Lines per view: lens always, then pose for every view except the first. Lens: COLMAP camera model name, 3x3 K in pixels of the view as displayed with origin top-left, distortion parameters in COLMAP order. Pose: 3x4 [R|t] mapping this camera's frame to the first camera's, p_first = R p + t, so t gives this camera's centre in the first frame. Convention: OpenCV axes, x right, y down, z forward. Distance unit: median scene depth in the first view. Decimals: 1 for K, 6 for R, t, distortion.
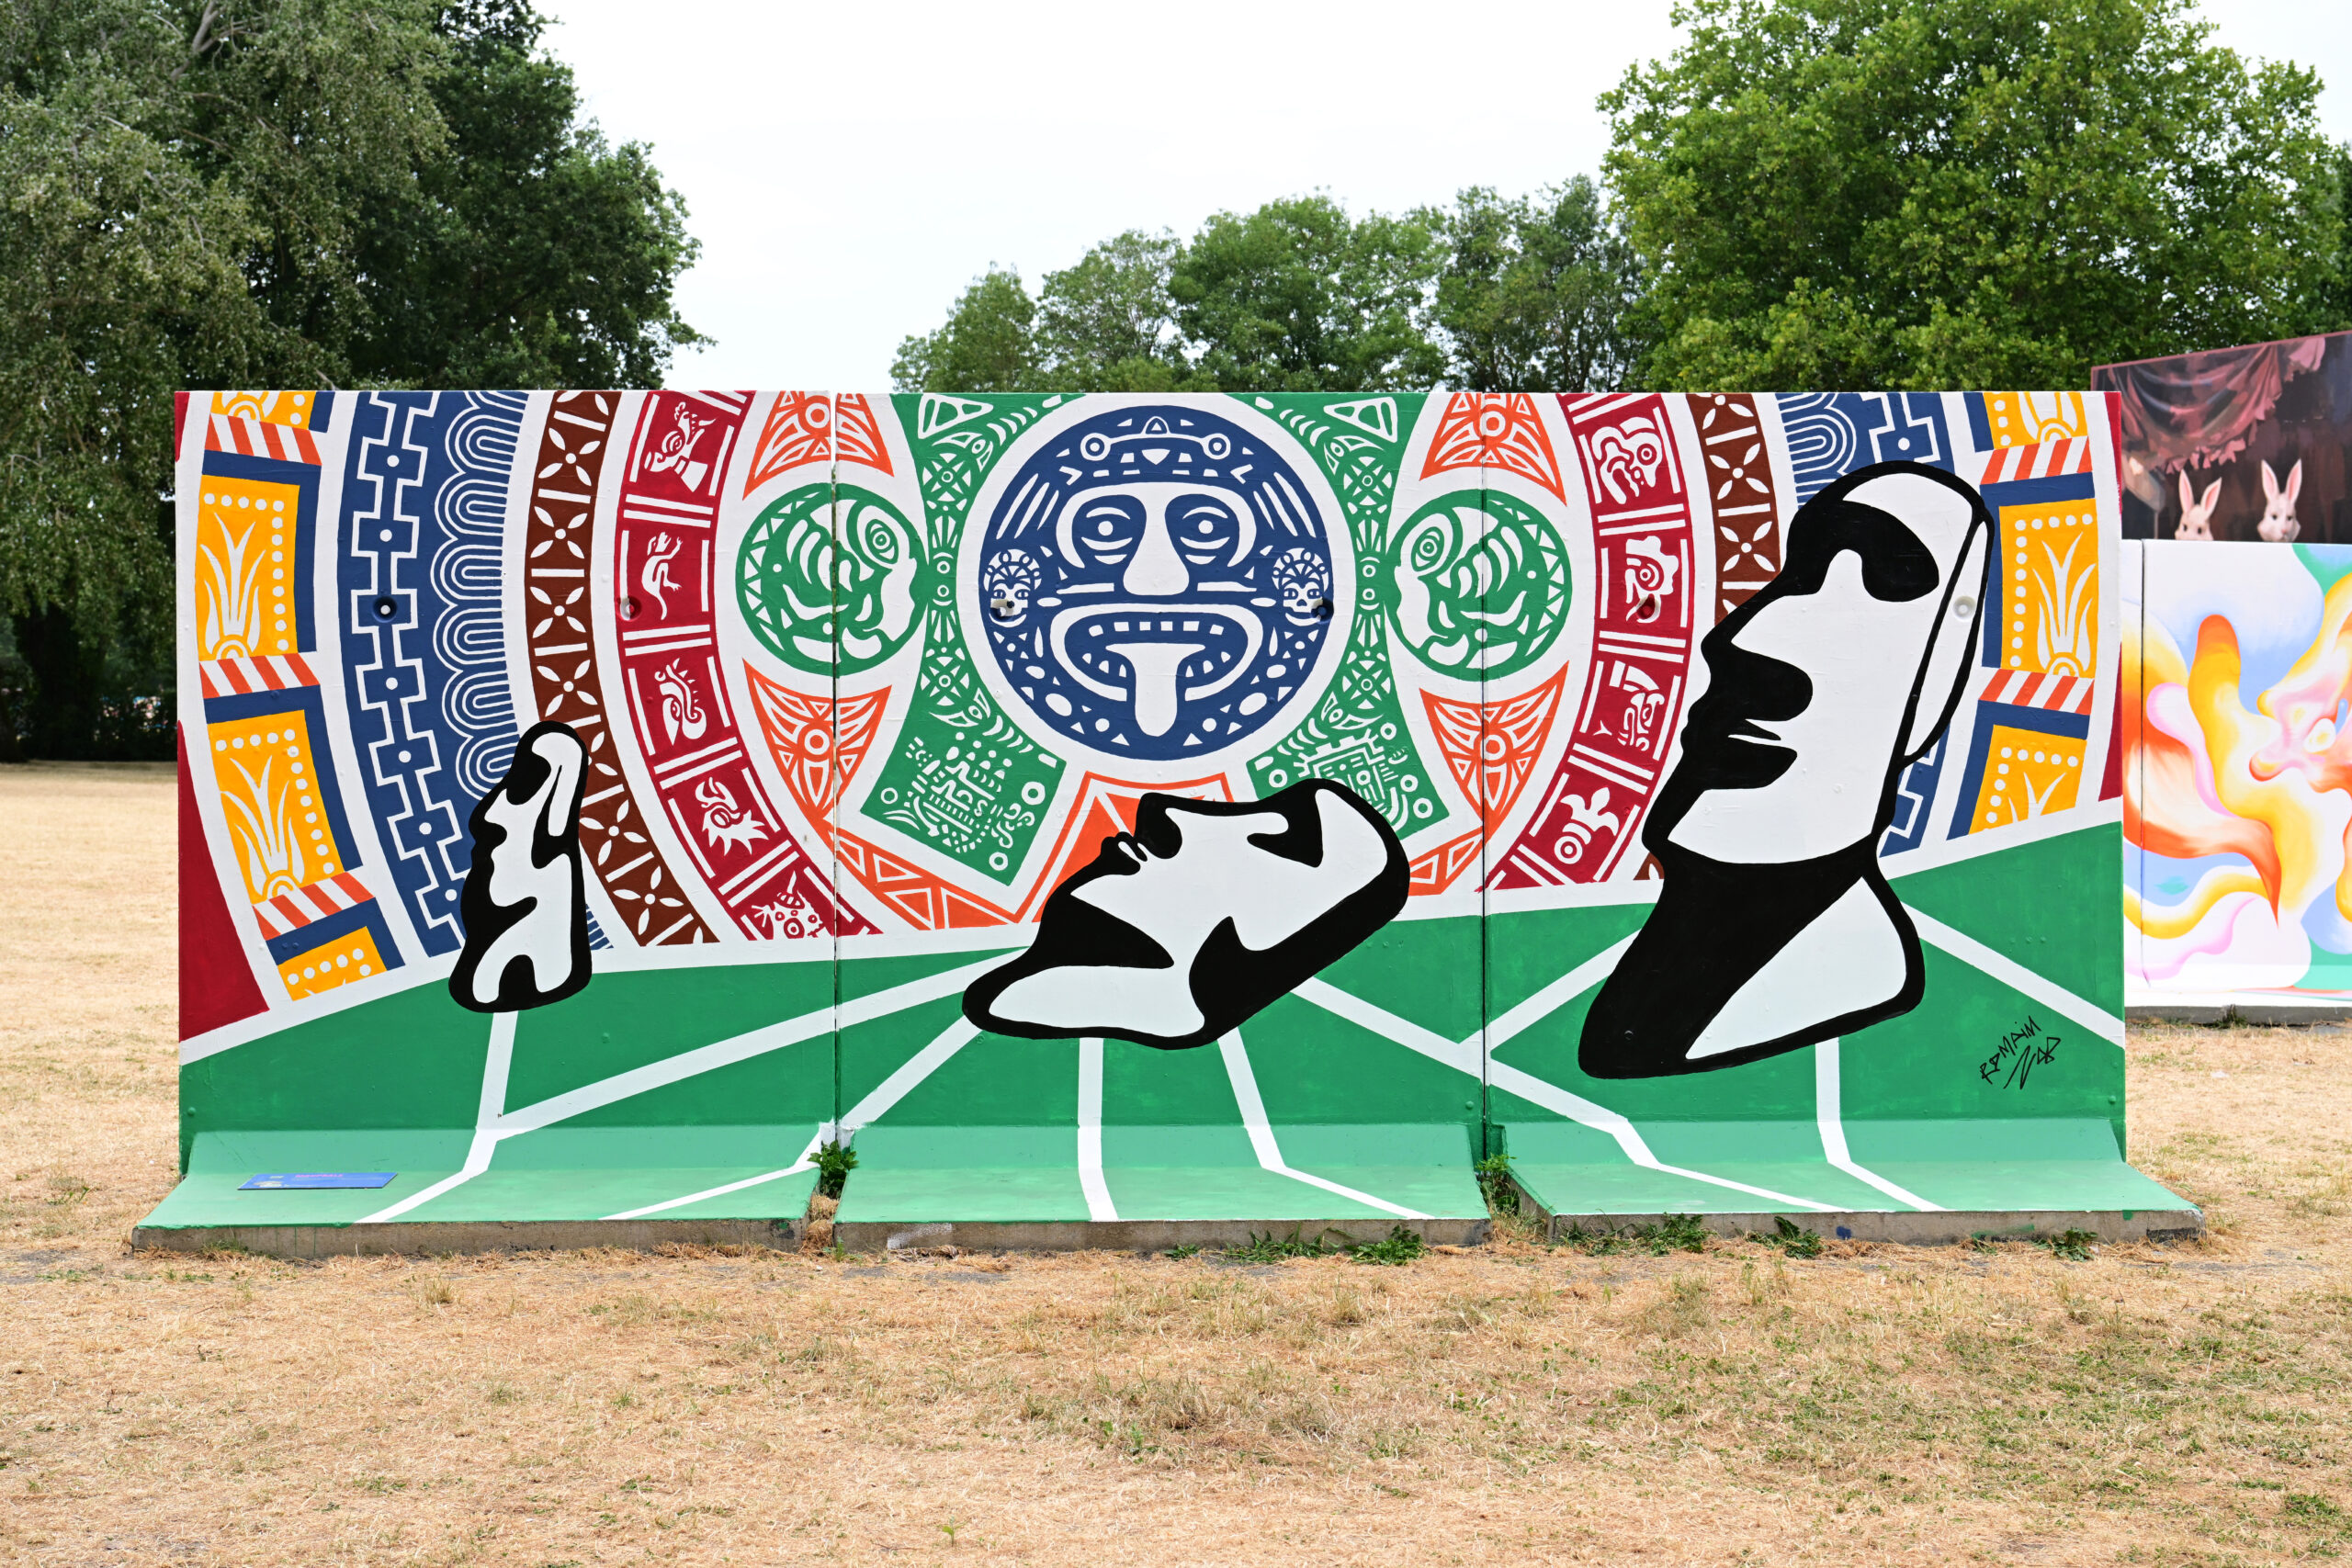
lens RADIAL K [[3575.2, 0, 1176.5], [0, 3575.2, 784.3], [0, 0, 1]] dist [-0.051063, 0.000000]
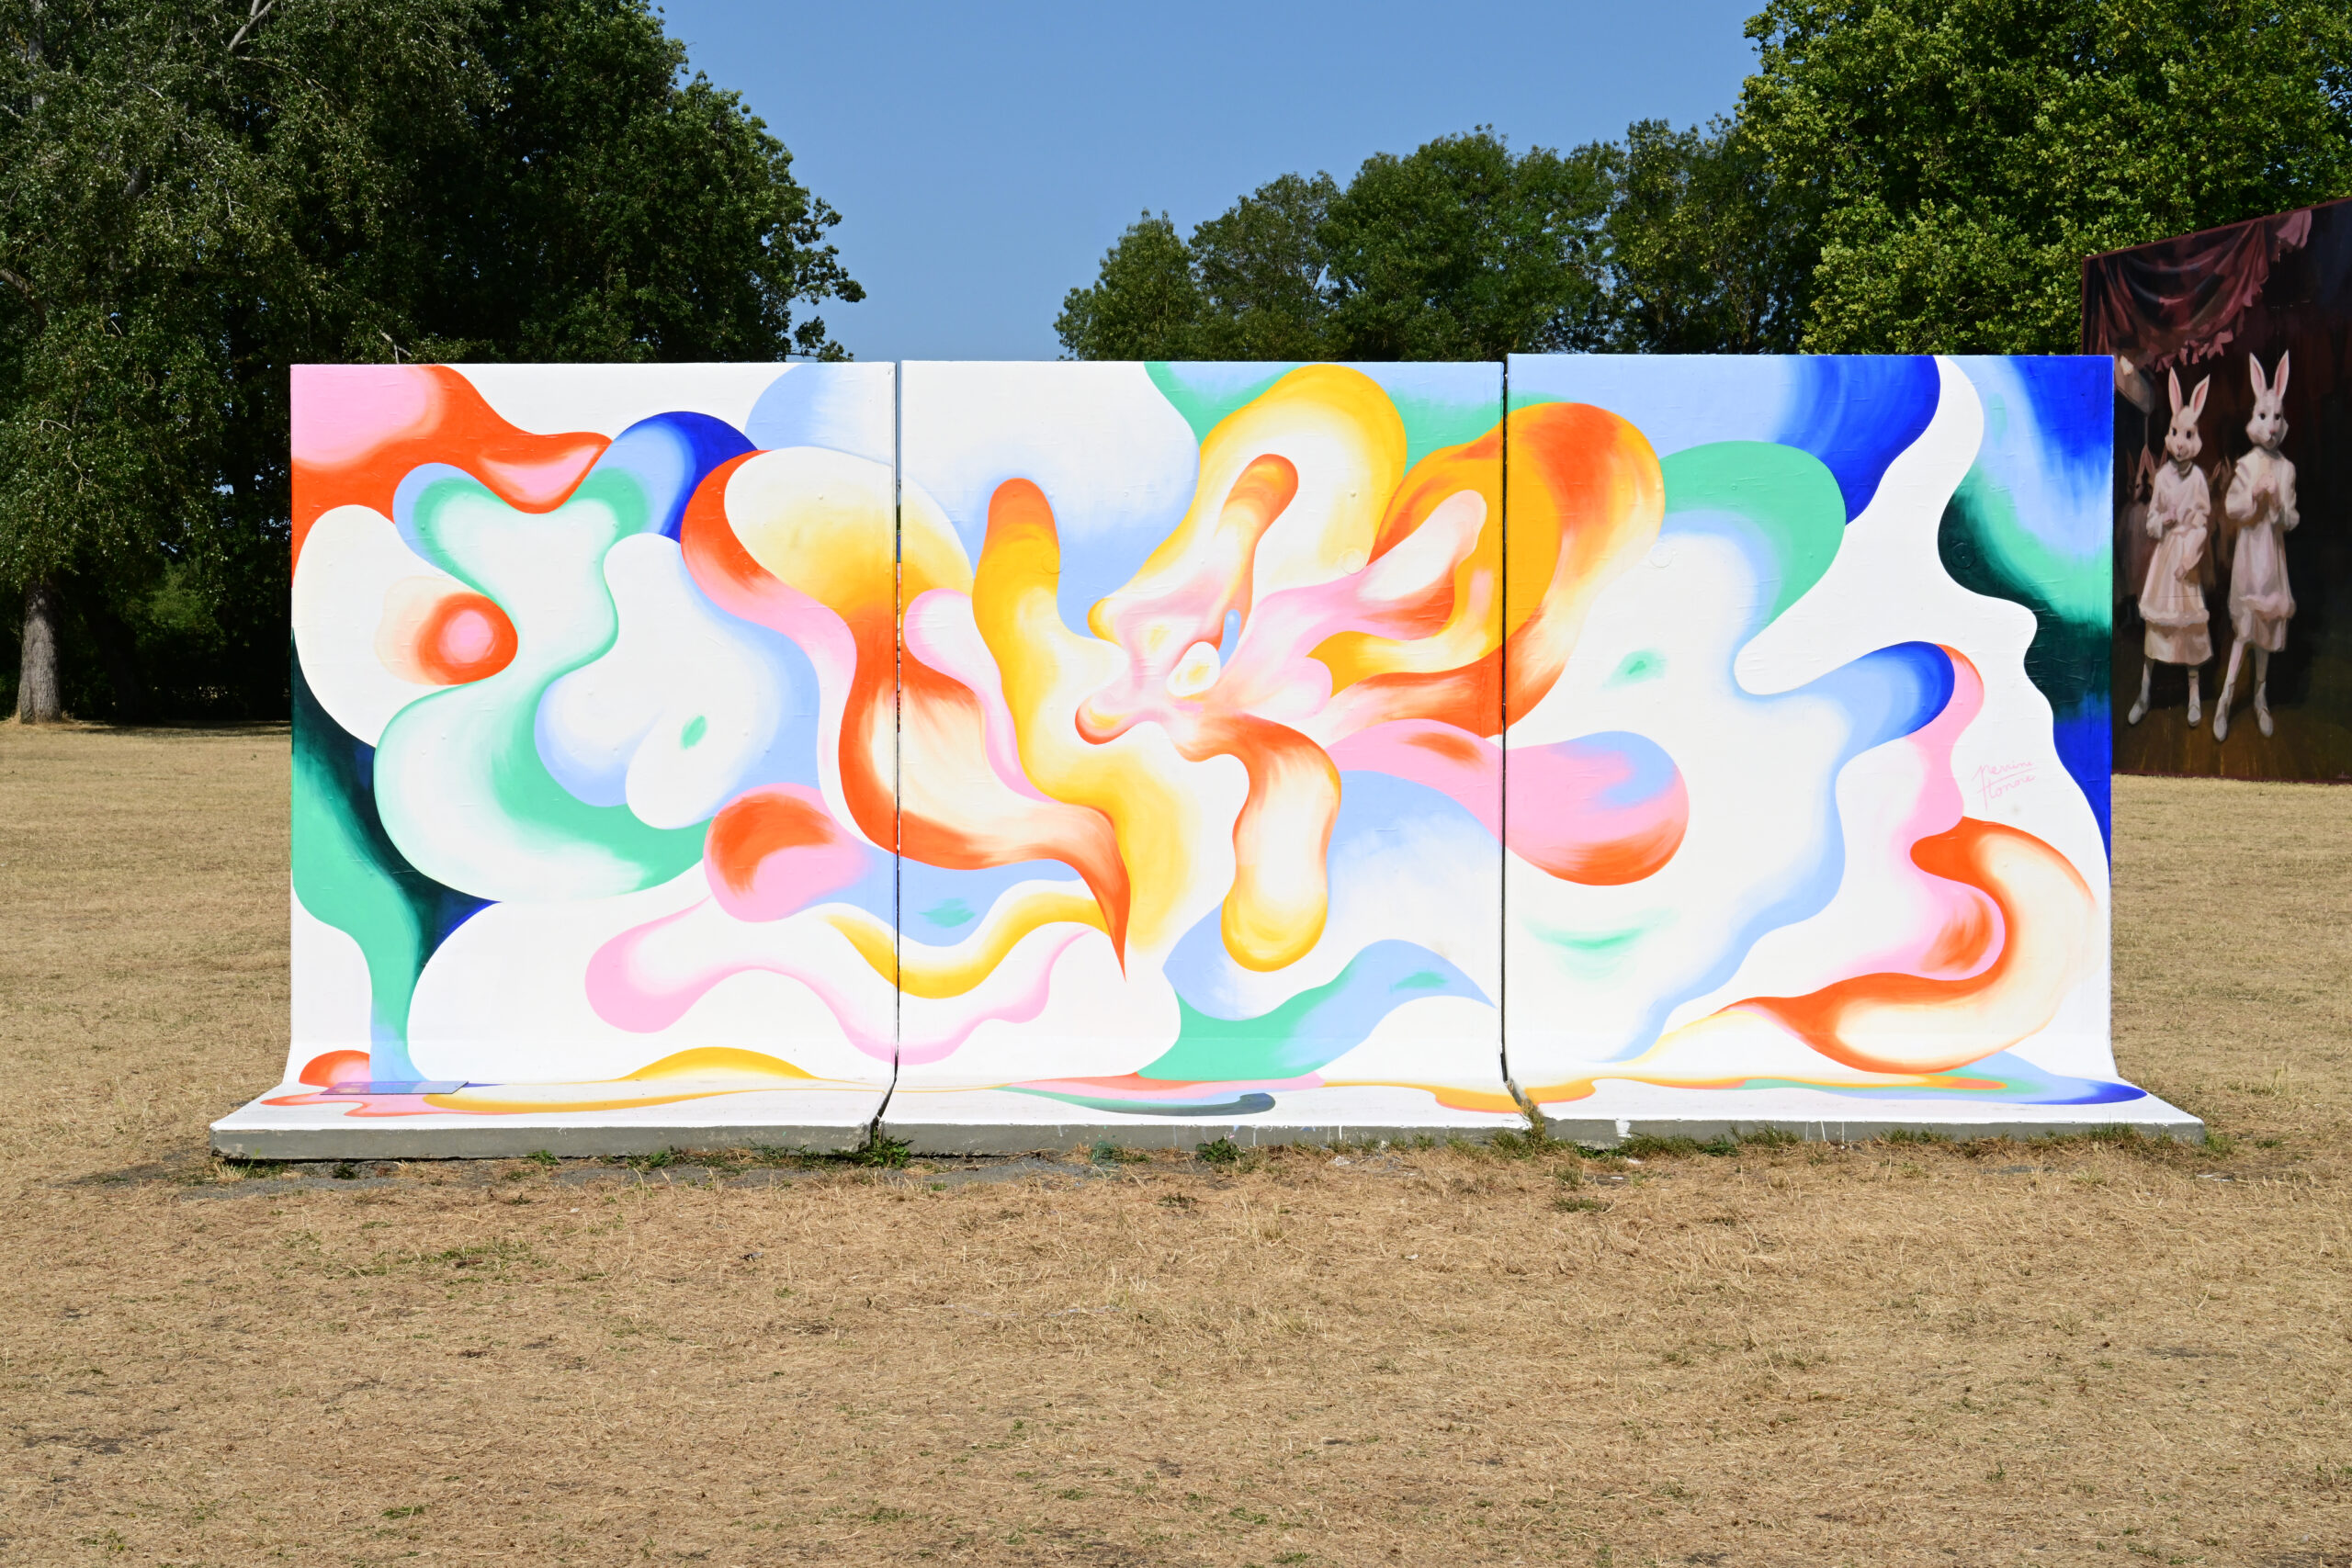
lens RADIAL K [[3334.8, 0, 1175.3], [0, 3334.8, 780.7], [0, 0, 1]] dist [-0.046236, 0.000000]
pose [[0.992937, -0.013655, -0.117856, 0.132832], [0.015527, 0.999767, 0.014977, -0.001034], [0.117624, -0.016702, 0.992918, 0.144304]]
